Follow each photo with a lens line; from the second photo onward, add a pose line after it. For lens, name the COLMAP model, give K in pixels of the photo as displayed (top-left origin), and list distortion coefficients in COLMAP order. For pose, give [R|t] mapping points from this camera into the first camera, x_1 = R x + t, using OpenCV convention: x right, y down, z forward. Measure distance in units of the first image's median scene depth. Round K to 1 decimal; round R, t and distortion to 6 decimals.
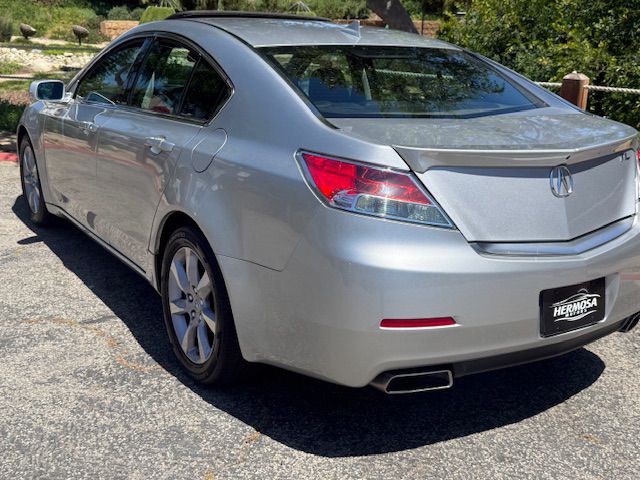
lens RADIAL K [[730.8, 0, 320.0], [0, 730.8, 240.0], [0, 0, 1]] dist [0.217268, -0.477202]
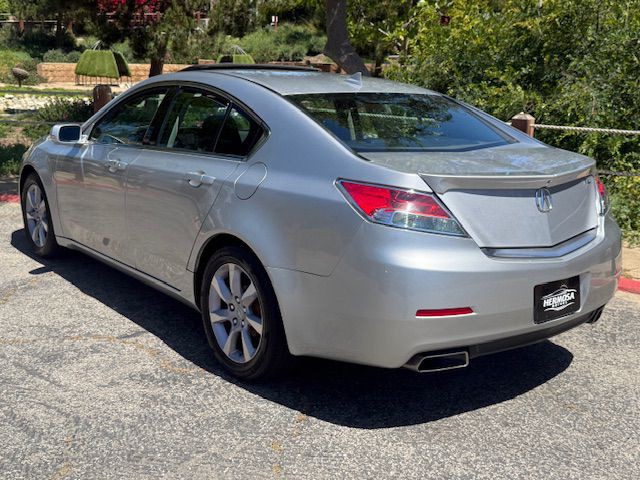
lens RADIAL K [[730.8, 0, 320.0], [0, 730.8, 240.0], [0, 0, 1]] dist [0.217268, -0.477202]
pose [[0.995166, -0.023336, 0.095391, -0.155941], [0.028152, 0.998380, -0.049448, 0.035811], [-0.094083, 0.051894, 0.994211, -0.191042]]
